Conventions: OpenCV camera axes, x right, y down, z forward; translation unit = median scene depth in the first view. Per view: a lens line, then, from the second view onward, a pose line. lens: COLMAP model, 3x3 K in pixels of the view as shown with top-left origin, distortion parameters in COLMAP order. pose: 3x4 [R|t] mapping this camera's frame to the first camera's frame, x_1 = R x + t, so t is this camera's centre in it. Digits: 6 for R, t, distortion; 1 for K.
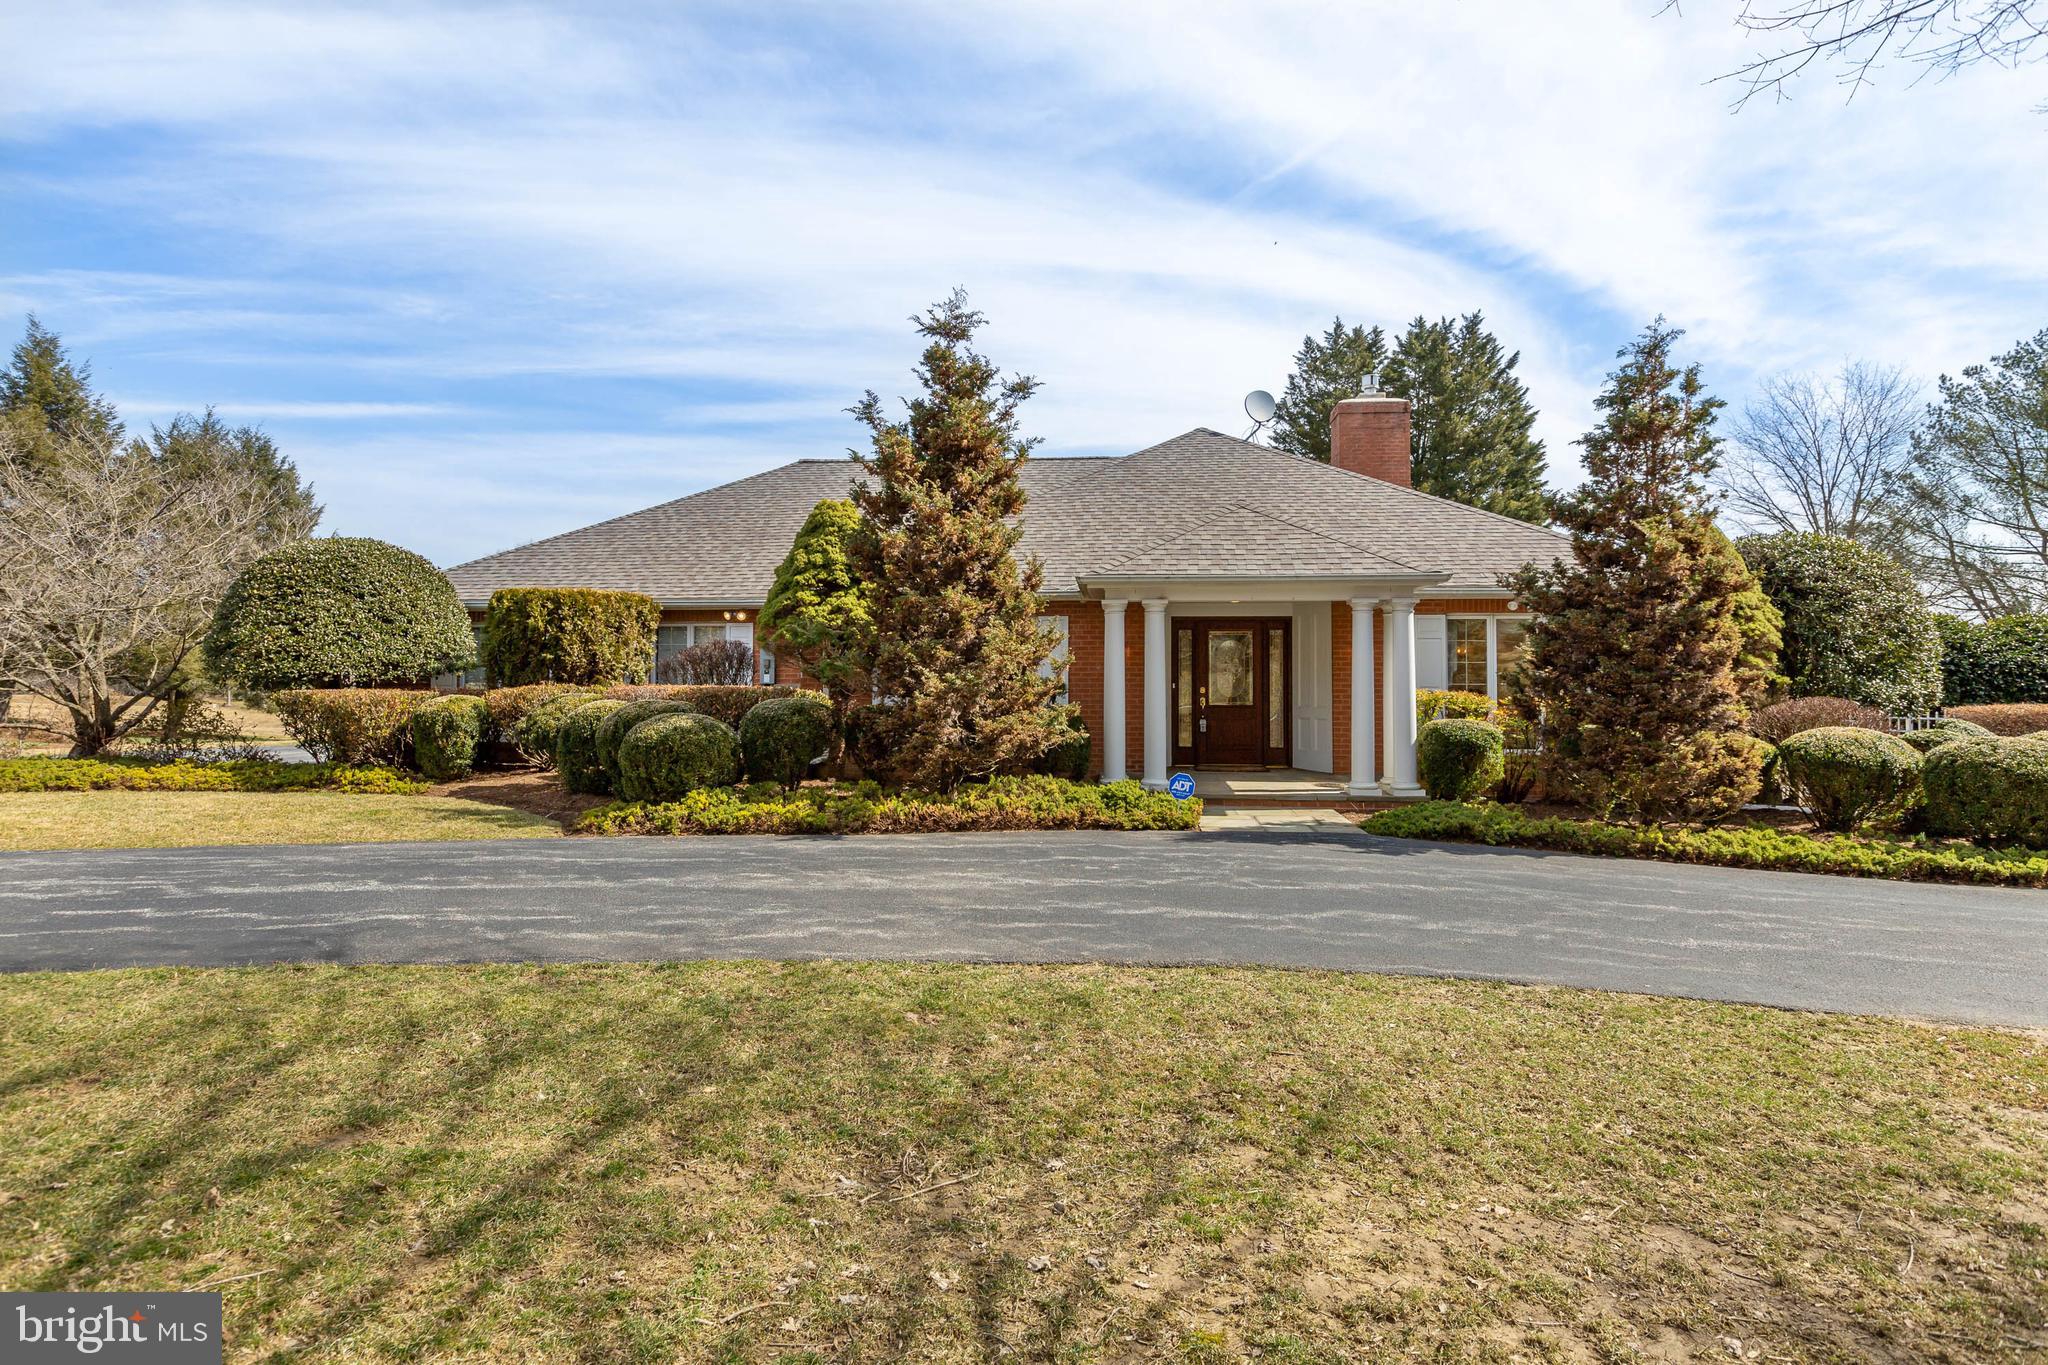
lens RADIAL K [[1084.5, 0, 1027.0], [0, 1084.5, 684.3], [0, 0, 1]] dist [-0.004544, -0.000566]
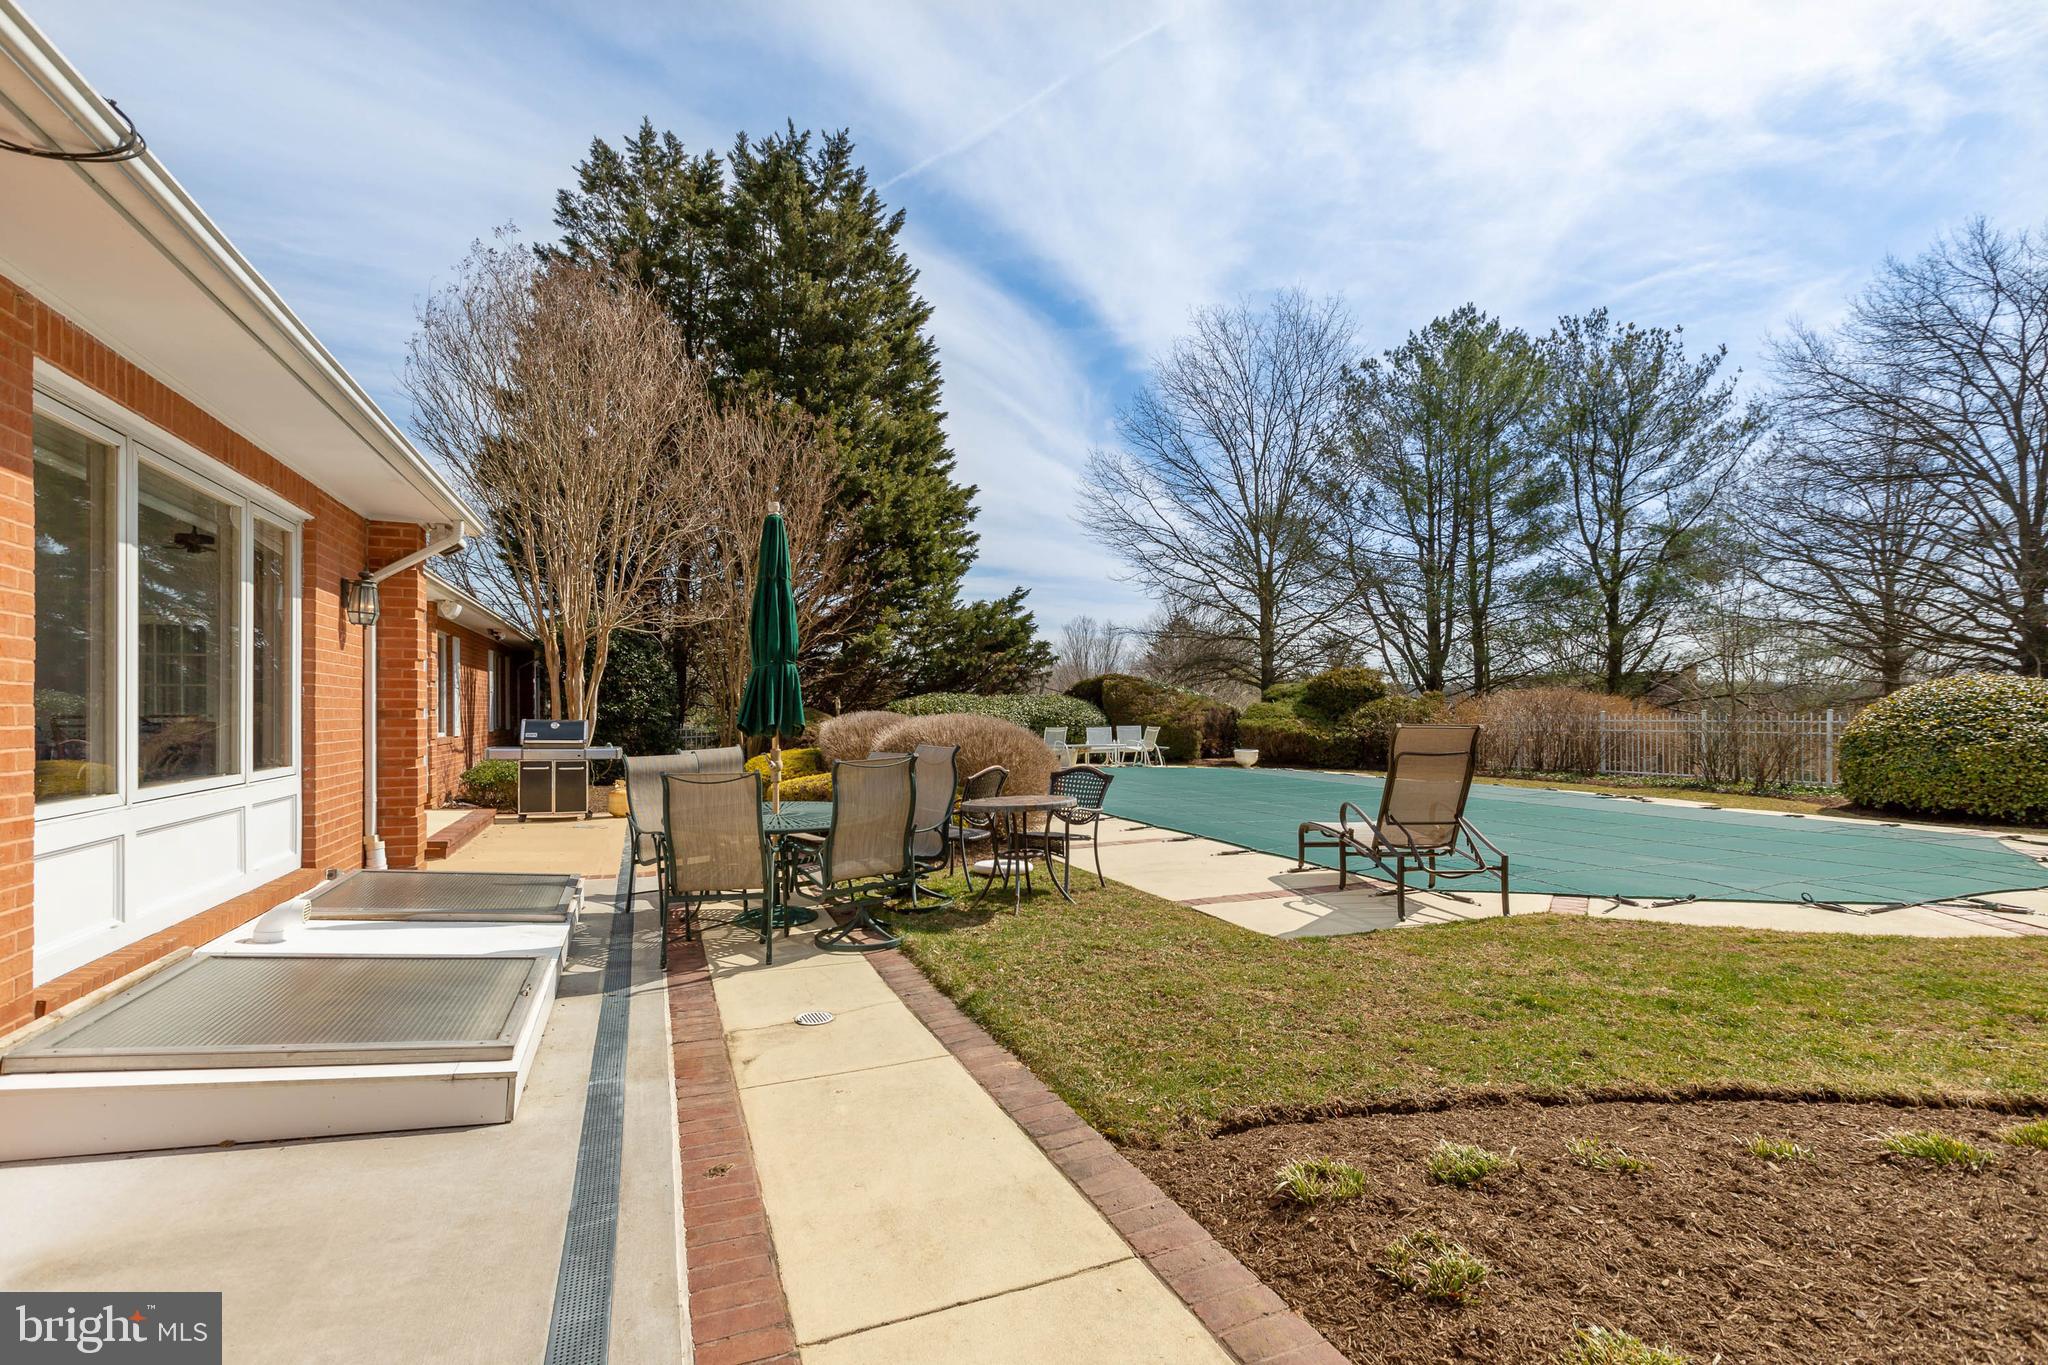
lens RADIAL K [[970.1, 0, 1026.9], [0, 970.1, 695.6], [0, 0, 1]] dist [0.011507, 0.000662]
pose [[0.890019, 0.003375, 0.455911, 0.243682], [-0.000541, 0.999980, -0.006347, 0.006455], [-0.455923, 0.005403, 0.890003, 0.416884]]
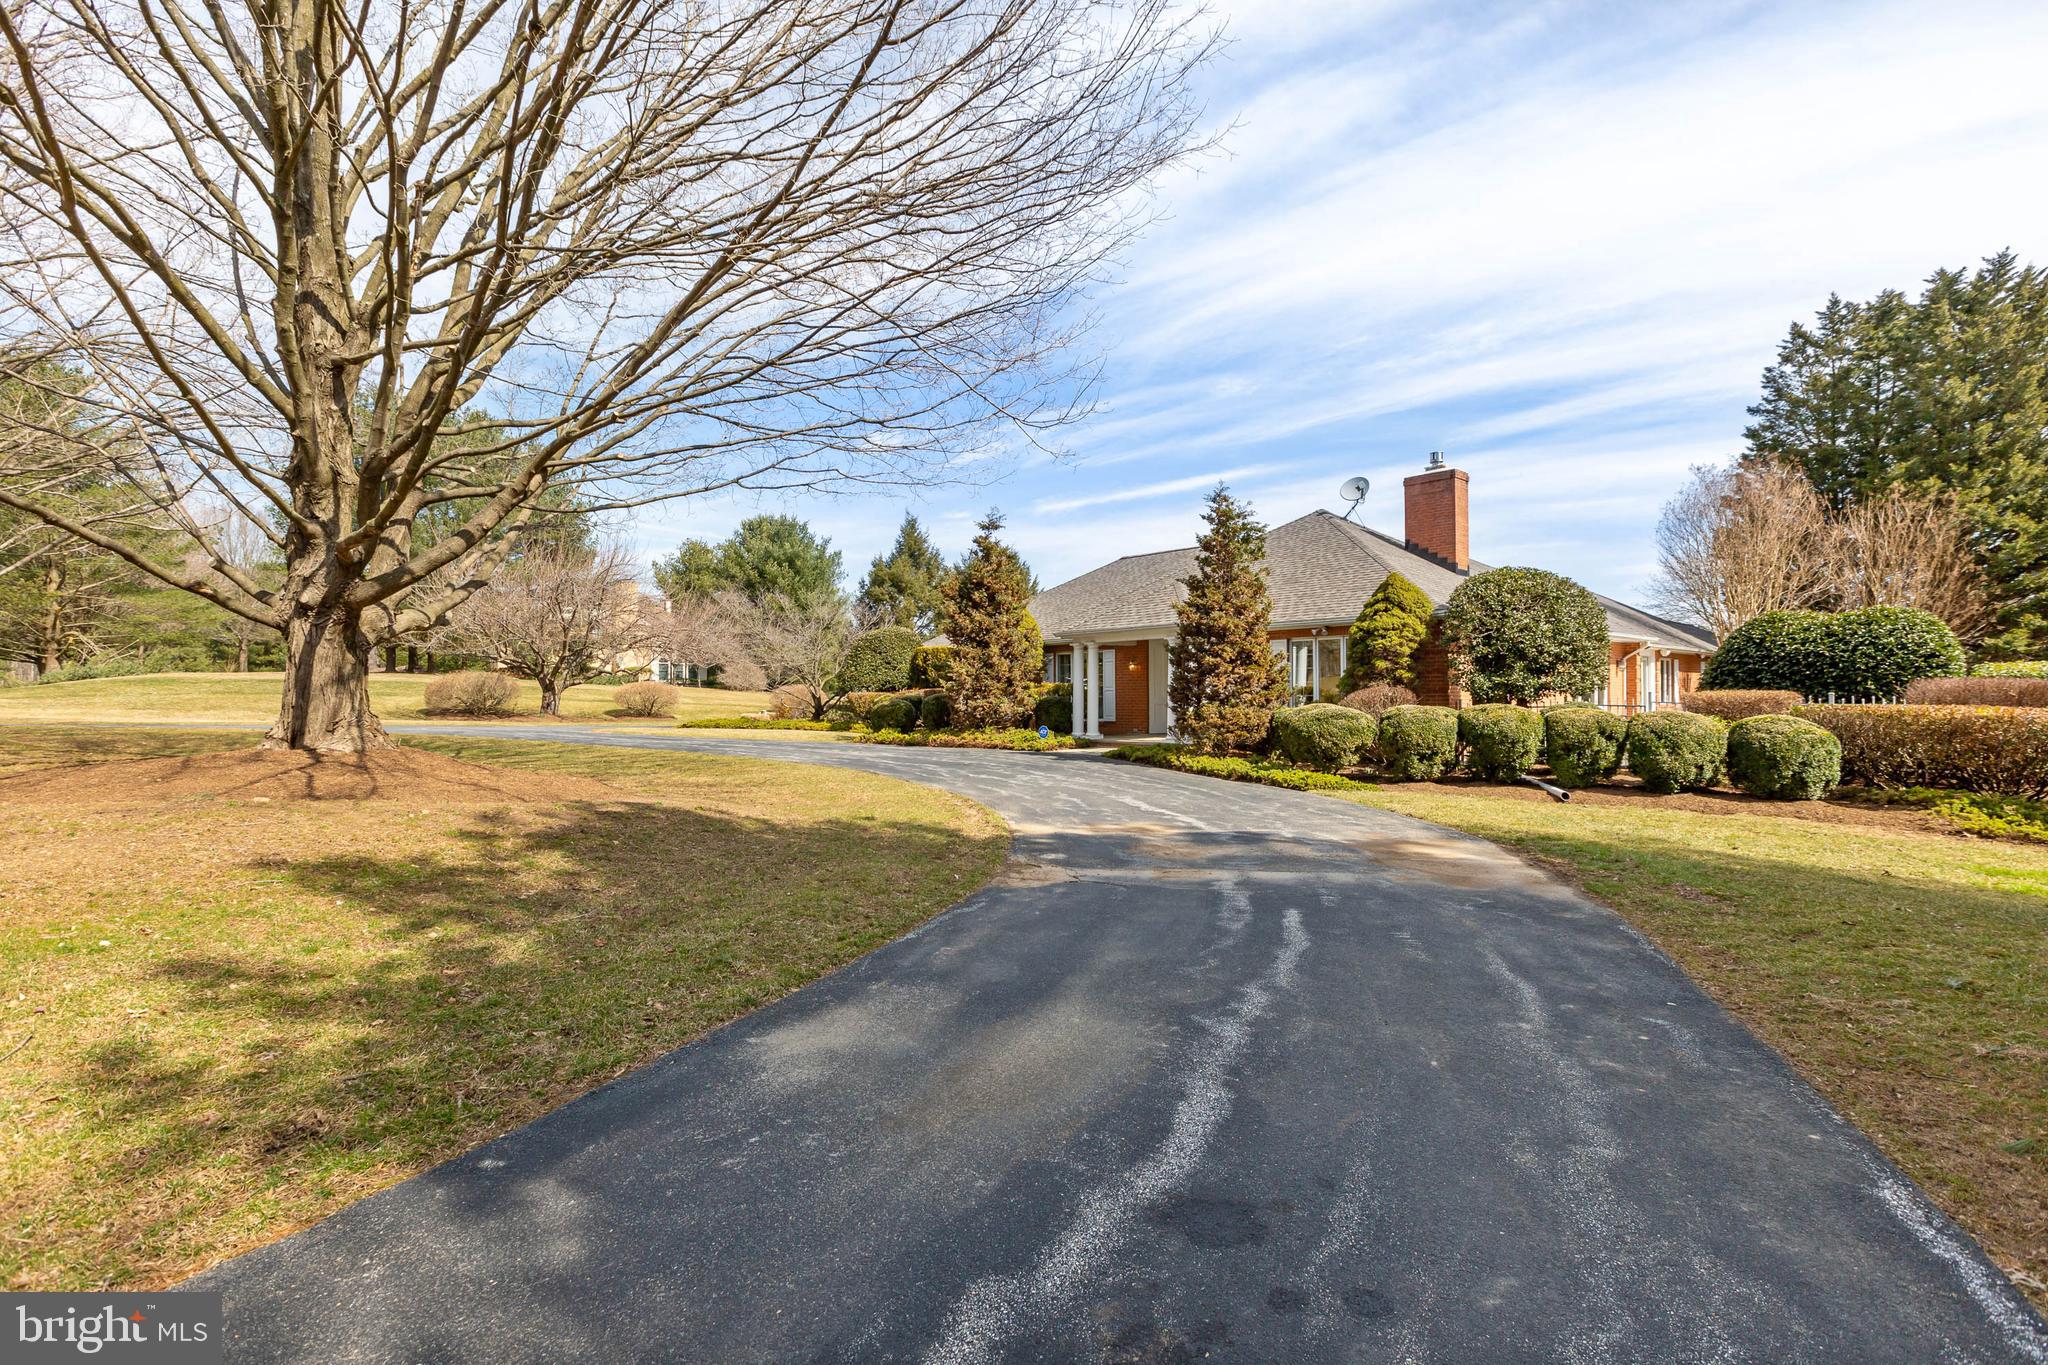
lens RADIAL K [[970.1, 0, 1024.1], [0, 970.1, 693.1], [0, 0, 1]] dist [0.011507, 0.000662]
pose [[0.750517, -0.003381, -0.660842, 0.345506], [0.009143, 0.999944, 0.005267, 0.001402], [0.660787, -0.009995, 0.750507, -0.118348]]
